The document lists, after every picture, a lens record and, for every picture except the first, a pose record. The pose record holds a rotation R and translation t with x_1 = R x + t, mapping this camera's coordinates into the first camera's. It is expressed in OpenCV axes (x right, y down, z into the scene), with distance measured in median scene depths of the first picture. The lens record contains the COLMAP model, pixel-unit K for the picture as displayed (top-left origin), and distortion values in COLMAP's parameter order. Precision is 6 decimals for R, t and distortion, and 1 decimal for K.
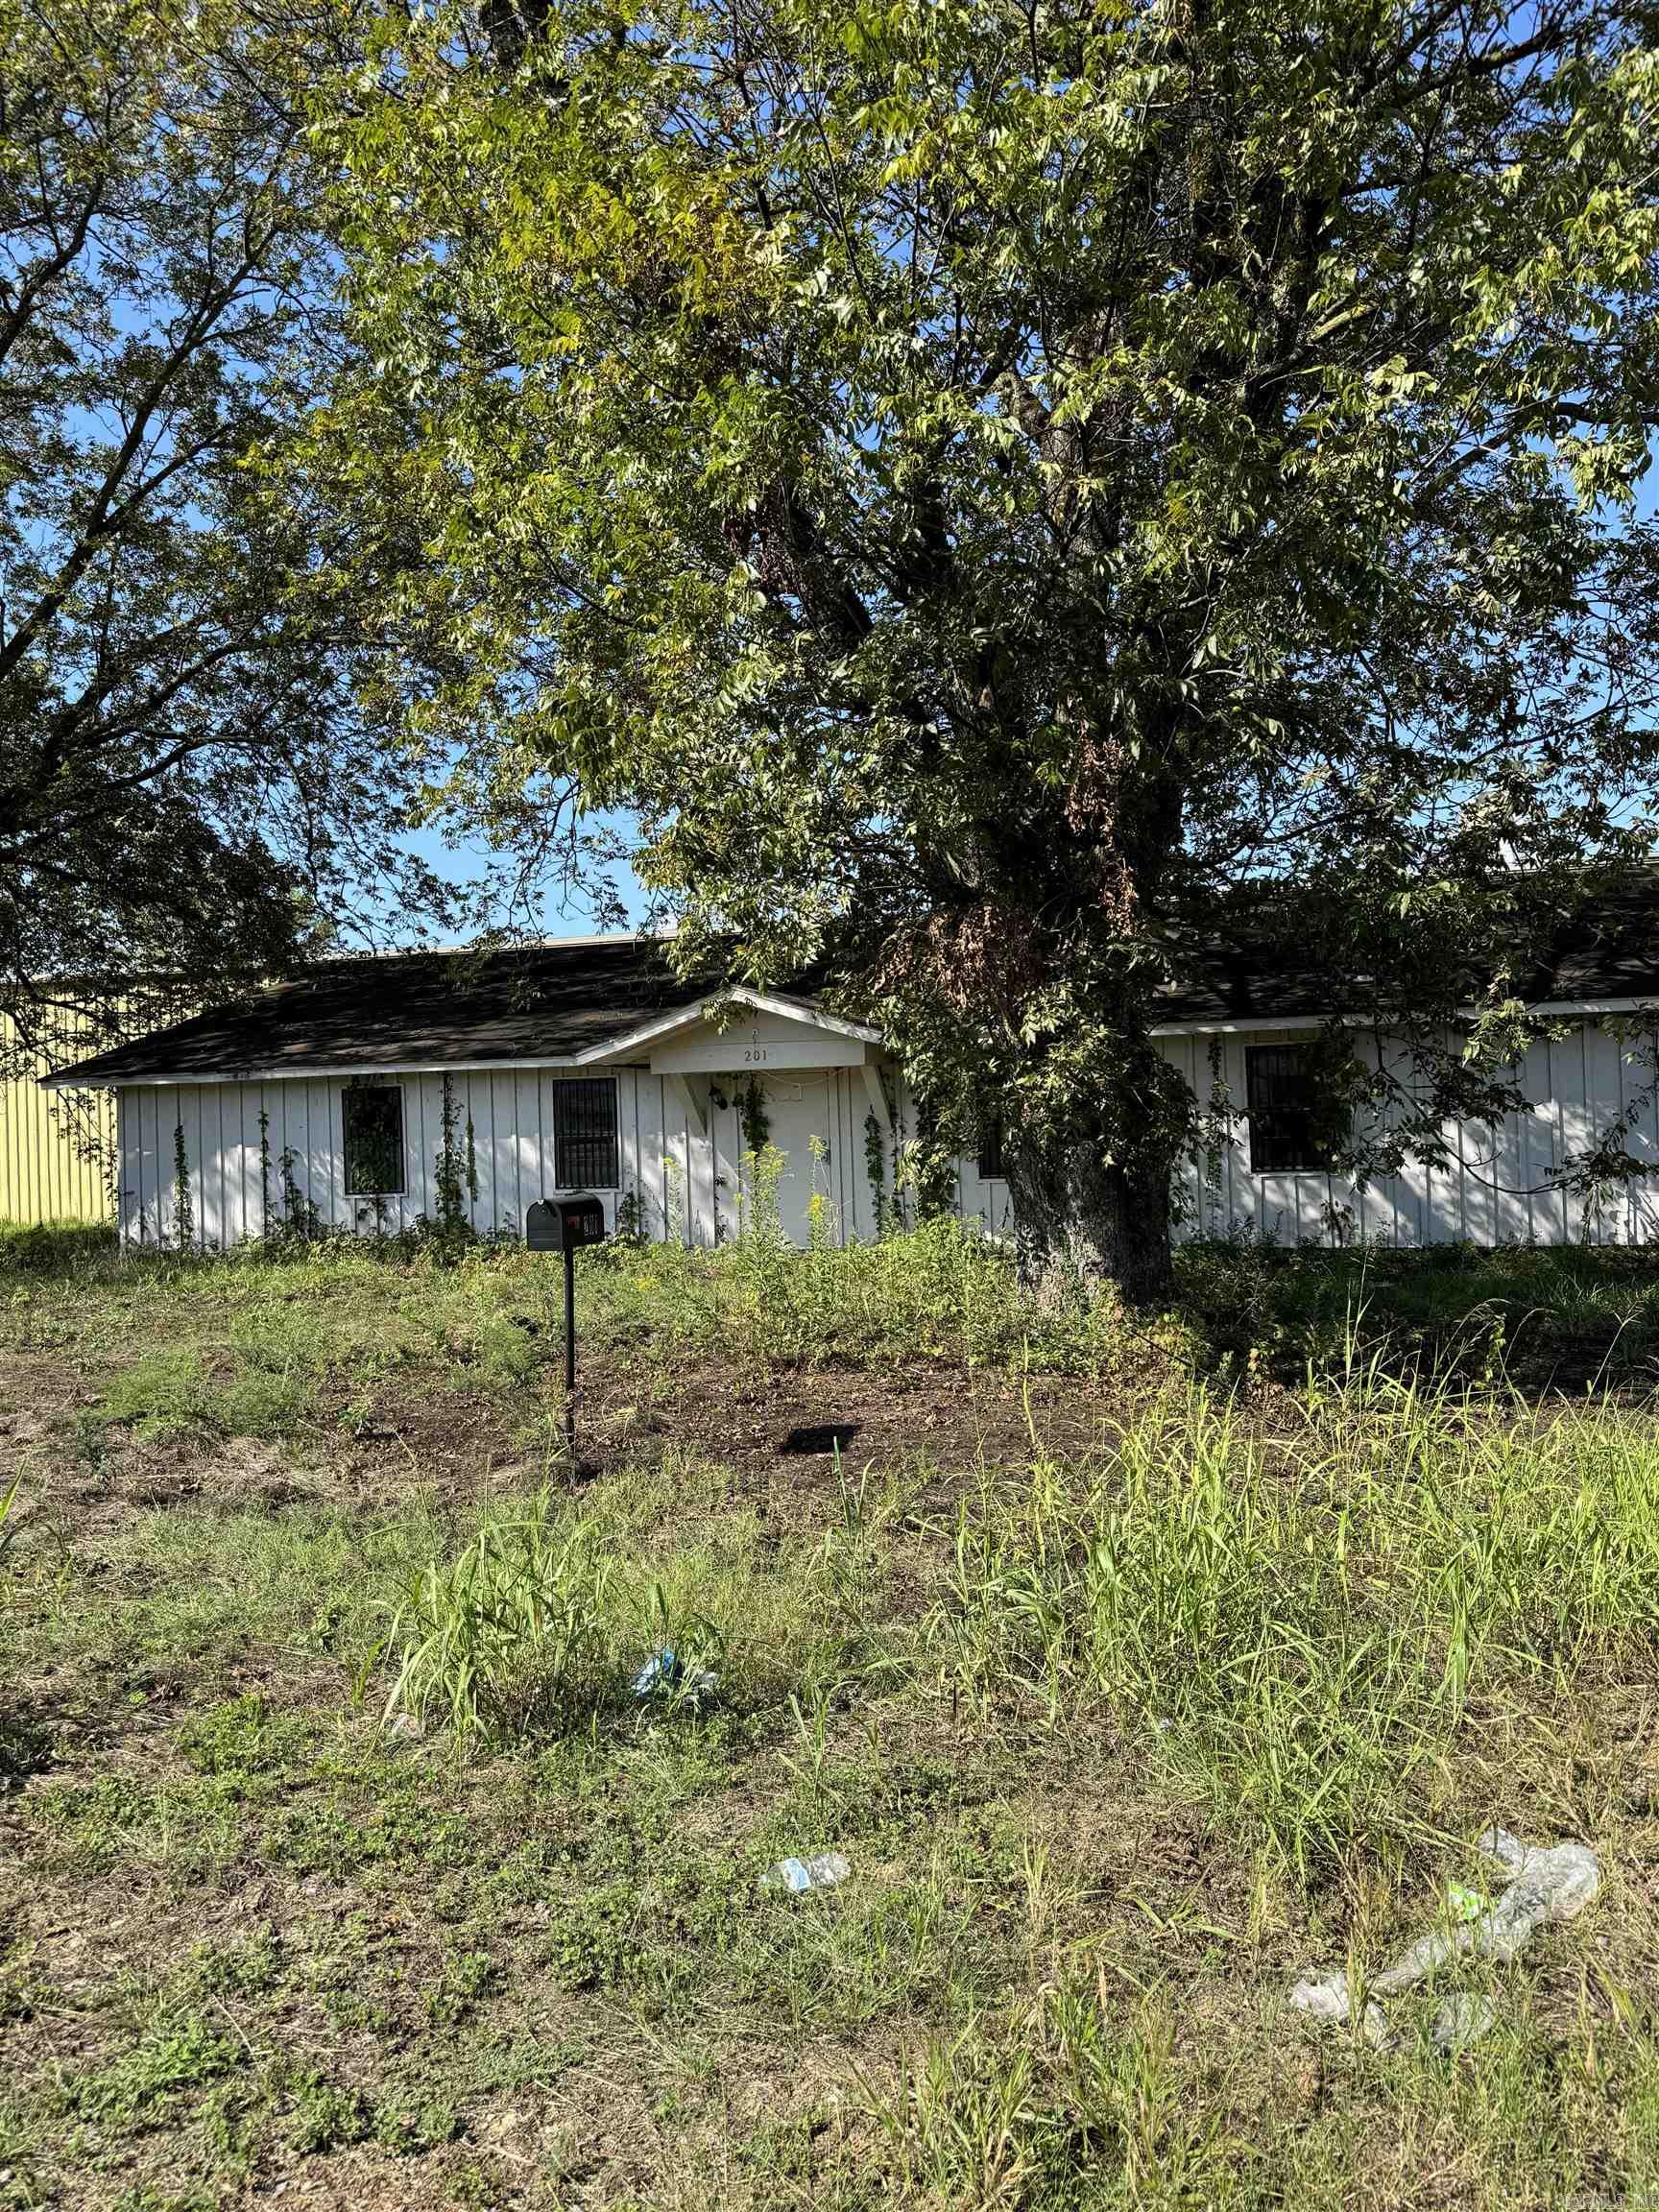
lens RADIAL K [[1551.3, 0, 829.5], [0, 1551.3, 1106.0], [0, 0, 1]] dist [0.024016, -0.000237]
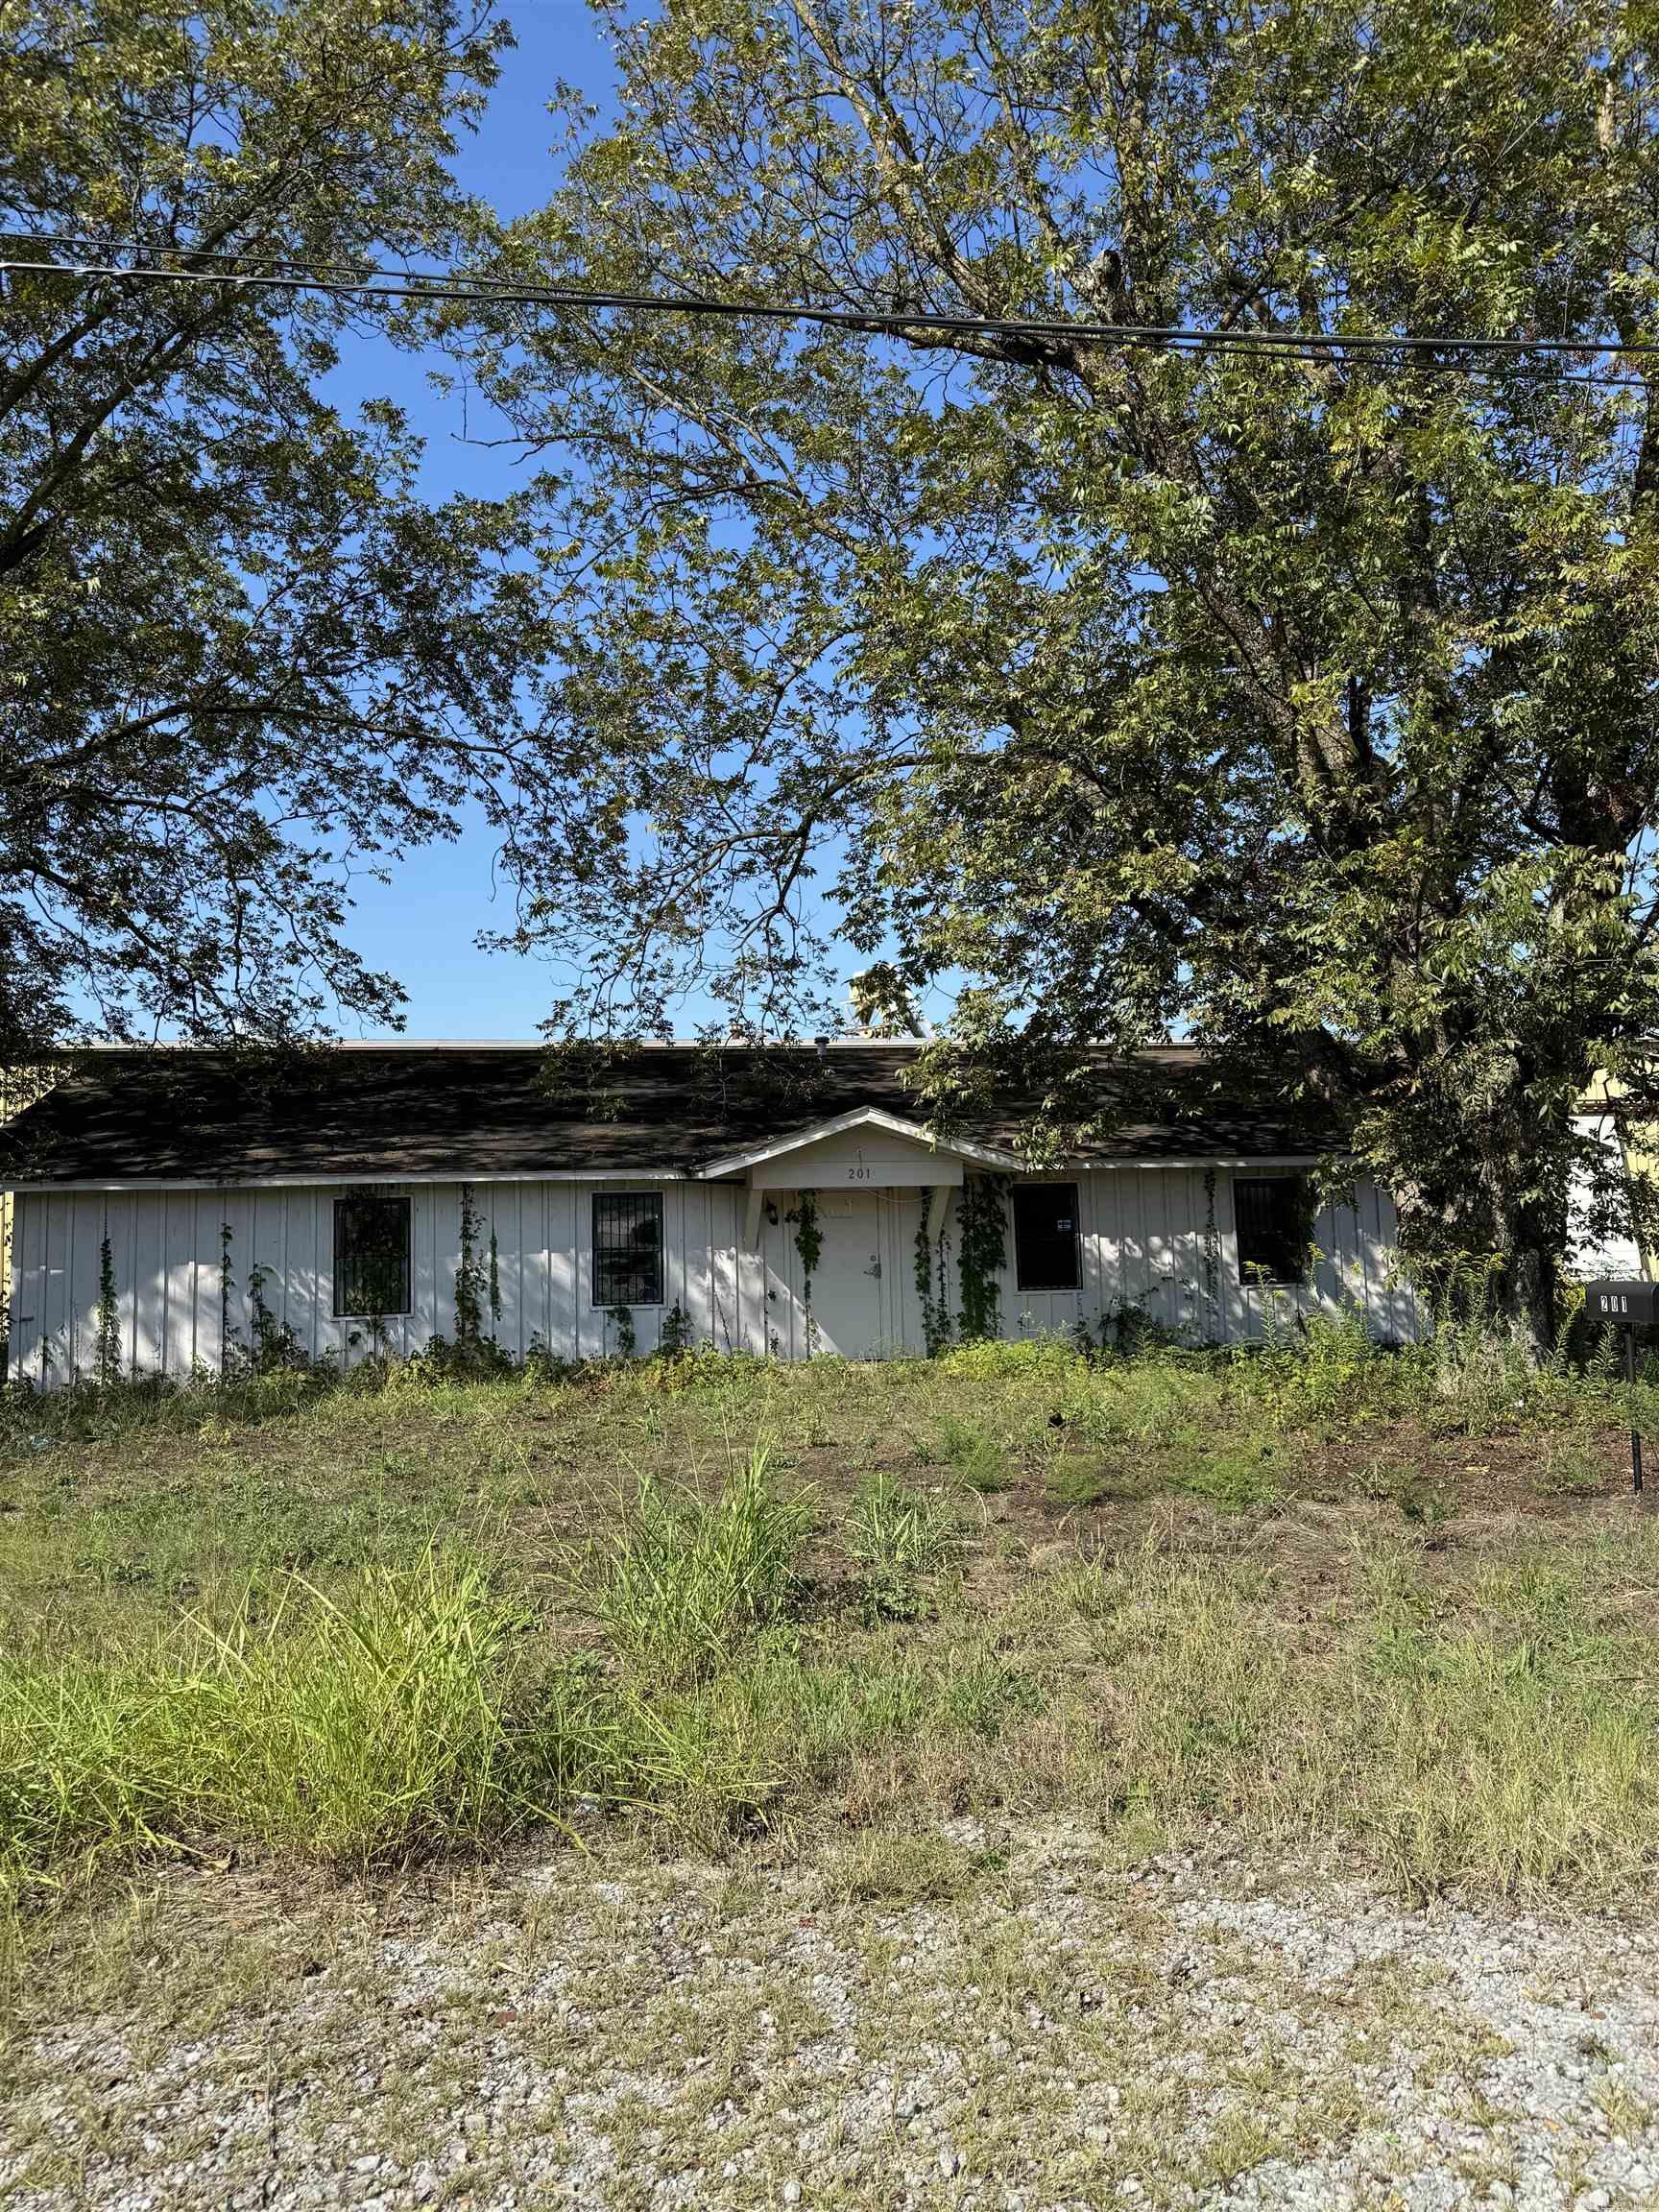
lens RADIAL K [[1549.8, 0, 832.6], [0, 1549.8, 1068.8], [0, 0, 1]] dist [0.074173, -0.002939]
pose [[0.895109, 0.059024, 0.441924, -0.473466], [-0.009913, 0.993588, -0.112628, 0.013643], [-0.445738, 0.096434, 0.889954, 0.047672]]
